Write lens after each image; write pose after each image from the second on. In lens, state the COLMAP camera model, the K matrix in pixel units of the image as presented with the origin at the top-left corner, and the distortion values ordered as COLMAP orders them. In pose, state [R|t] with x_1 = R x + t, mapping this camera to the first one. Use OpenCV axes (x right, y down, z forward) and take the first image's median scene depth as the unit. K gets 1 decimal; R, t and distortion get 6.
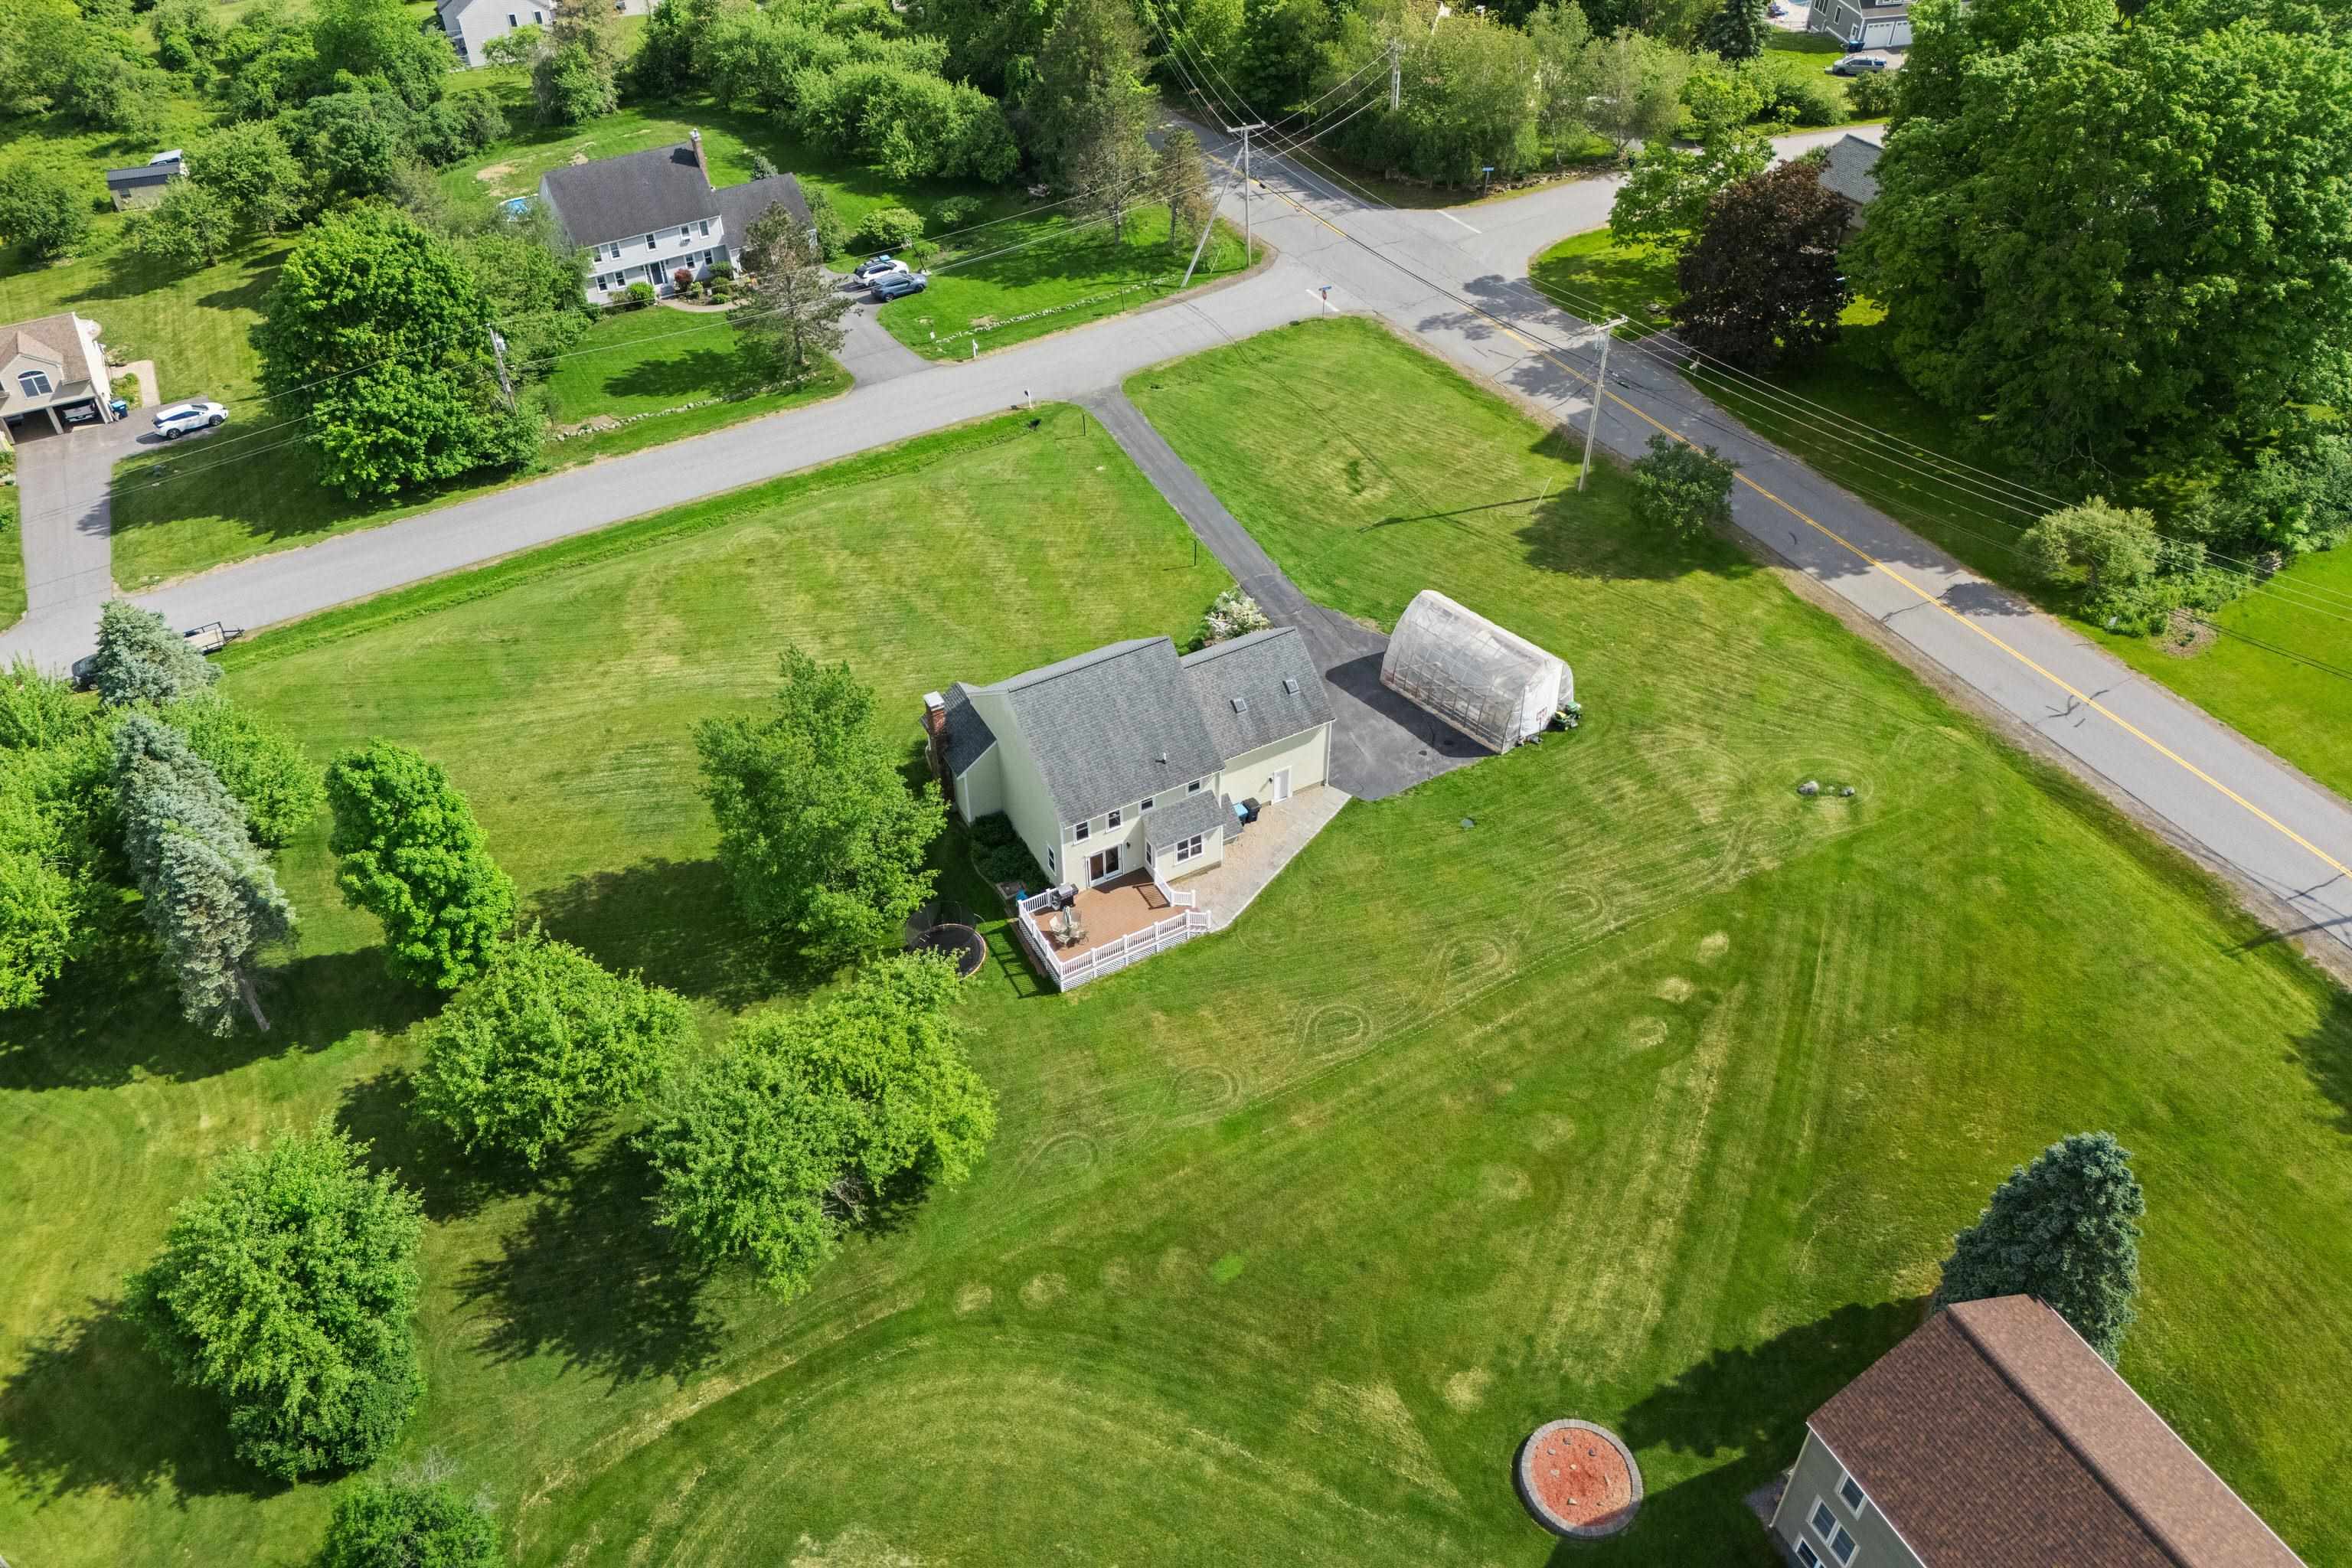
lens RADIAL K [[1743.9, 0, 1176.8], [0, 1743.9, 695.8], [0, 0, 1]] dist [0.066827, -0.061323]
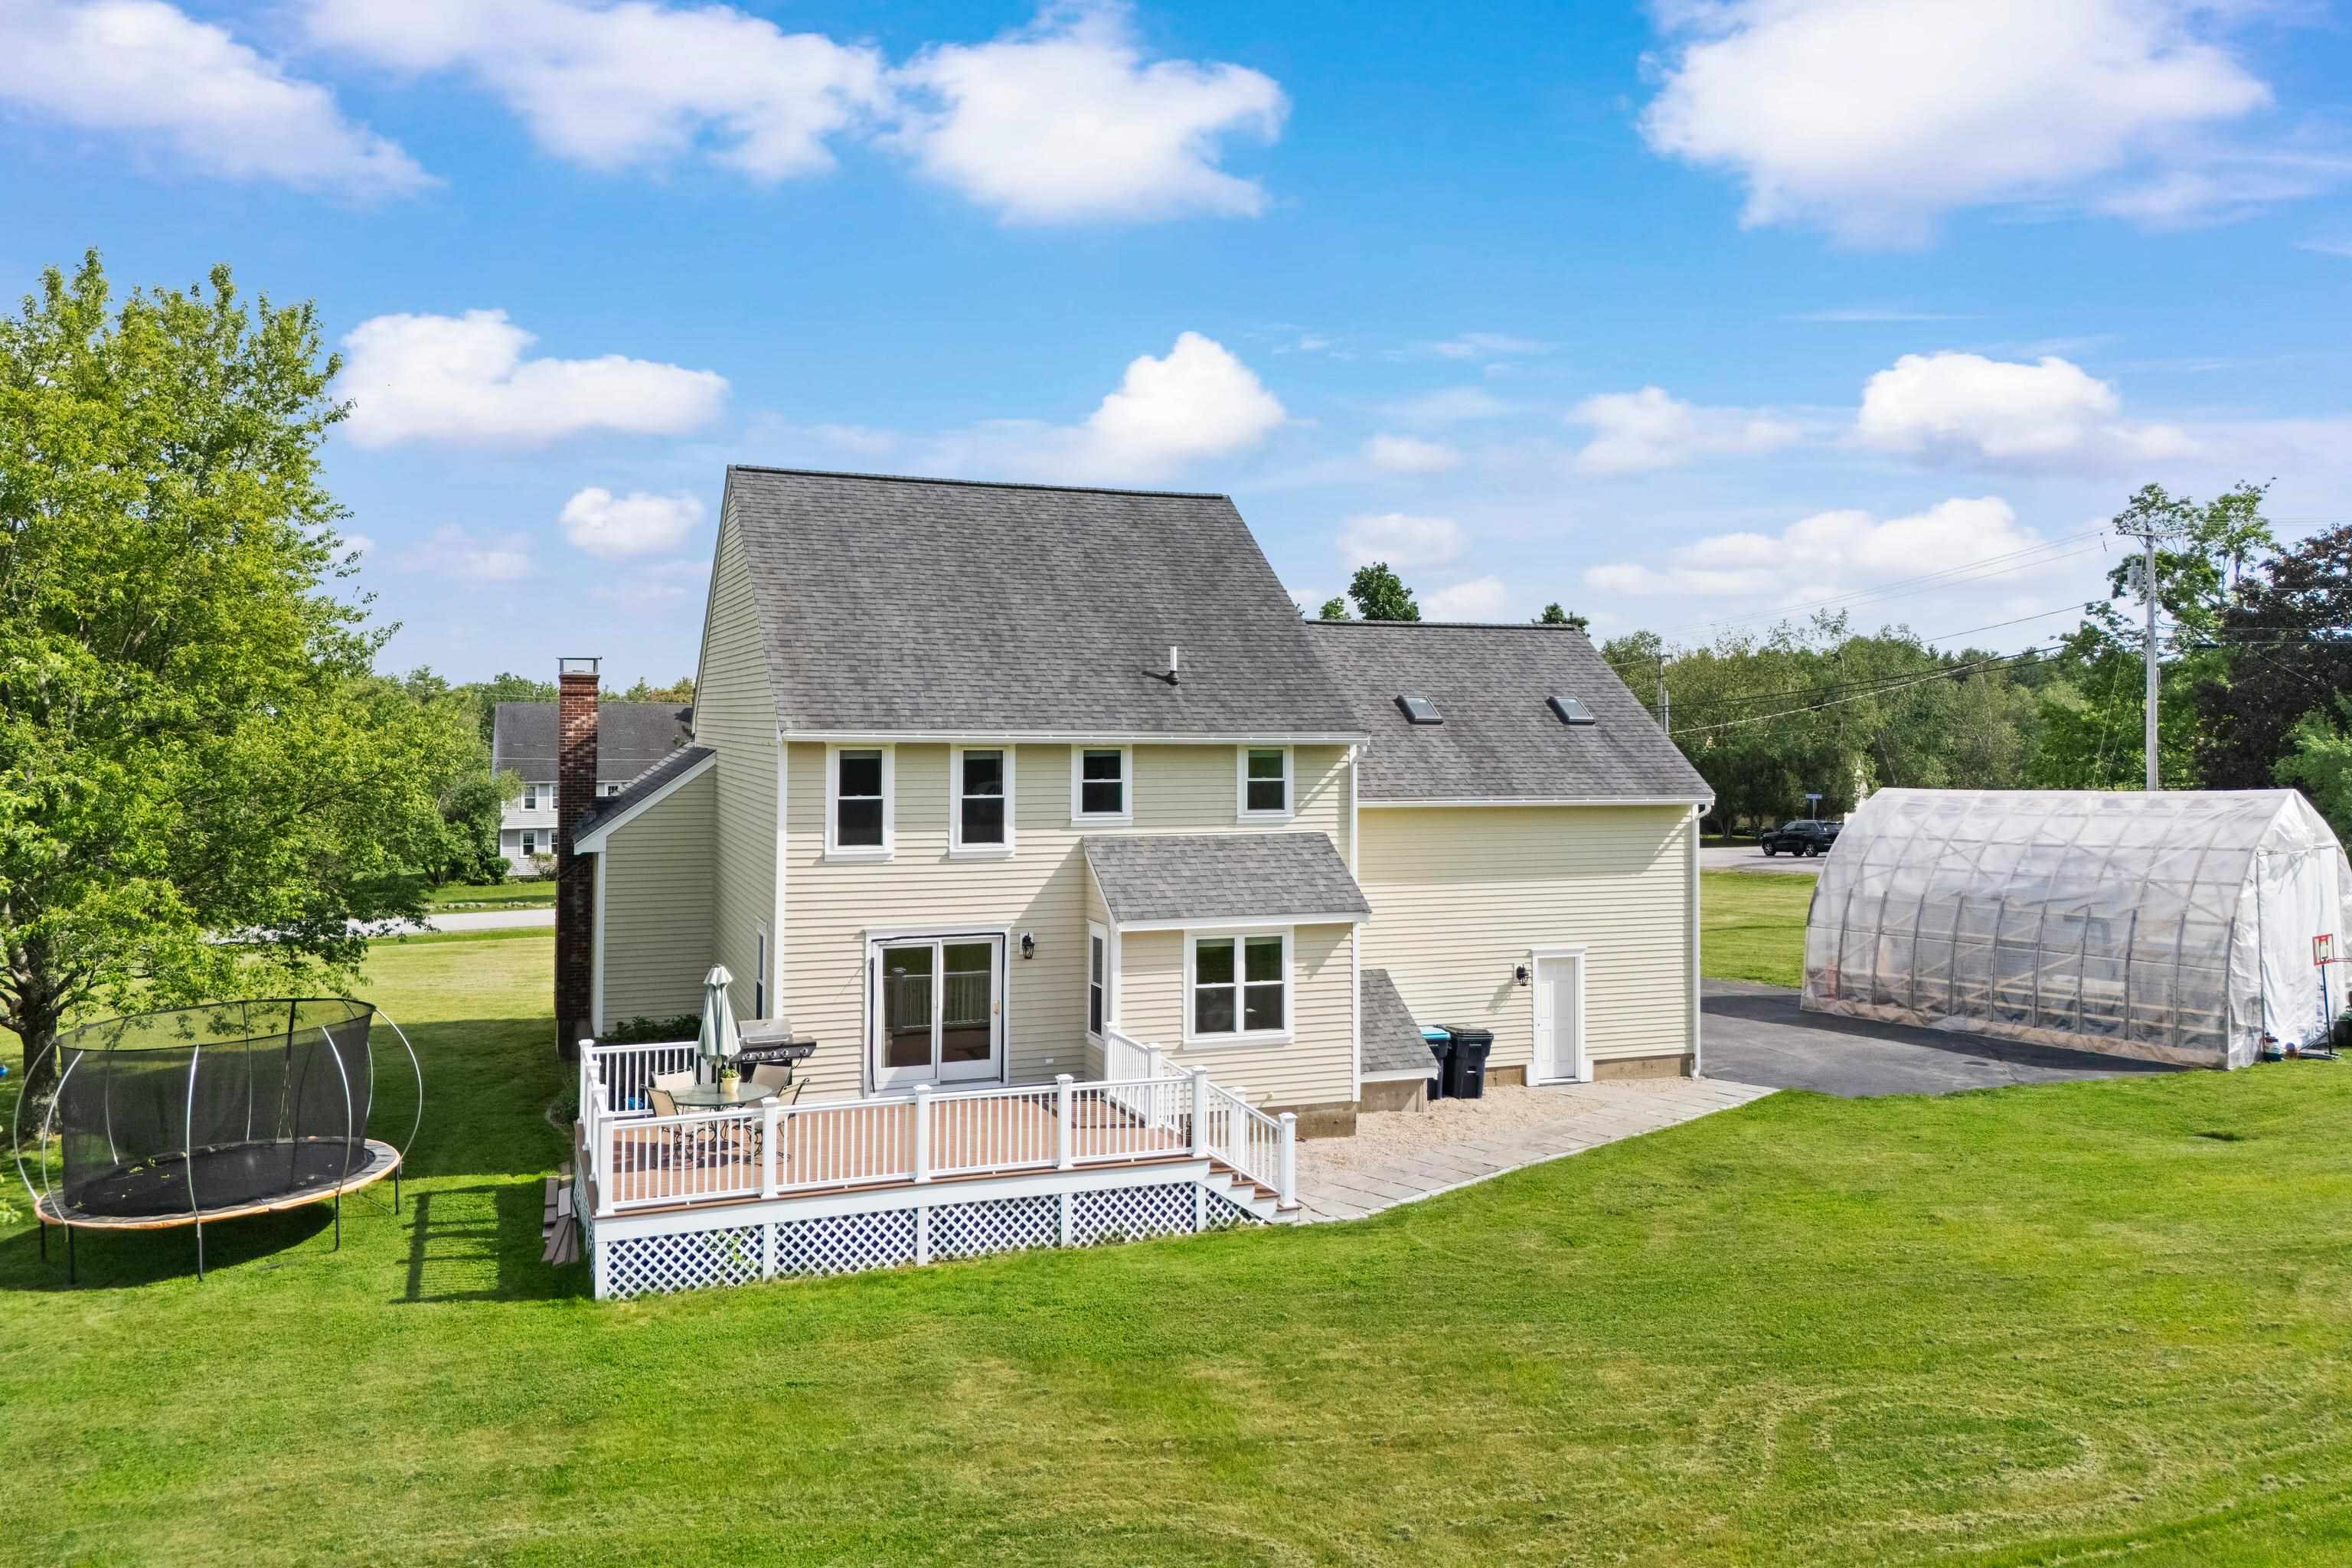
lens RADIAL K [[1743.9, 0, 1176.8], [0, 1743.9, 695.8], [0, 0, 1]] dist [0.066827, -0.061323]
pose [[0.991183, 0.011295, -0.132021, 0.028086], [-0.093638, 0.764661, -0.637594, 0.191638], [0.093749, 0.644334, 0.758976, 0.610421]]
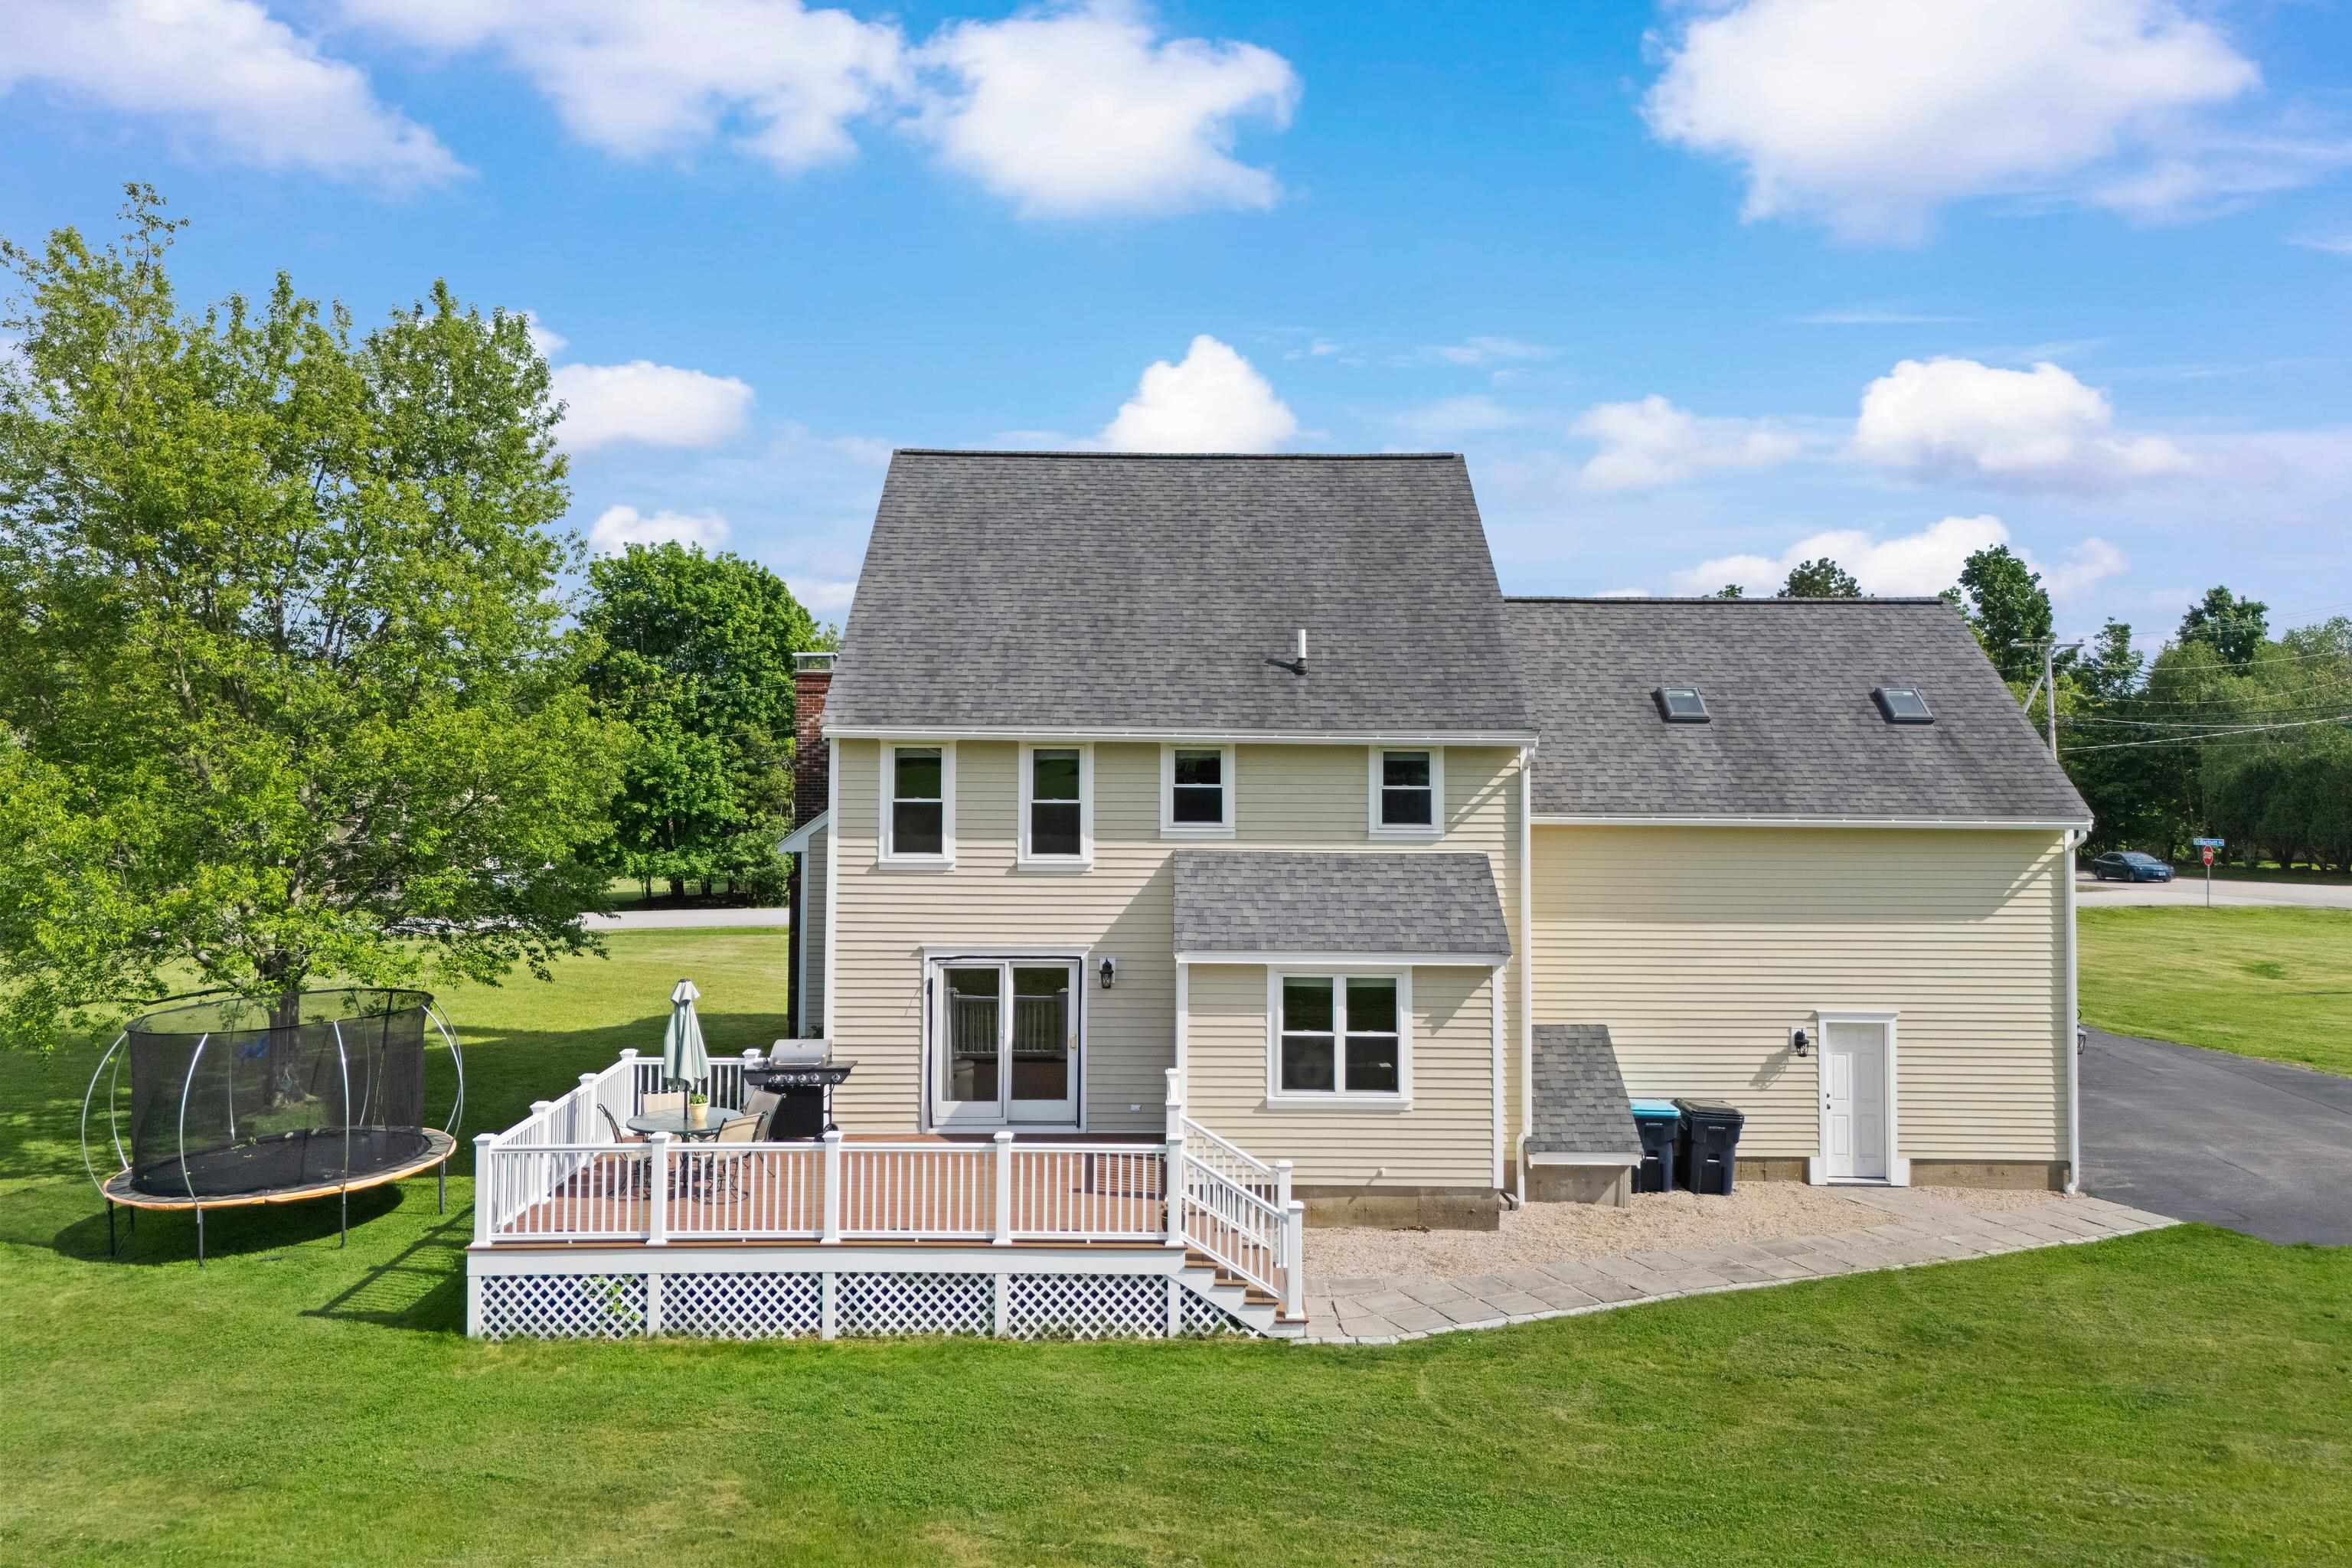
lens RADIAL K [[1743.9, 0, 1176.8], [0, 1743.9, 695.8], [0, 0, 1]] dist [0.066827, -0.061323]
pose [[0.879321, 0.006102, -0.476190, 0.082467], [-0.311949, 0.762913, -0.566261, 0.158171], [0.359836, 0.646473, 0.672749, 0.652290]]
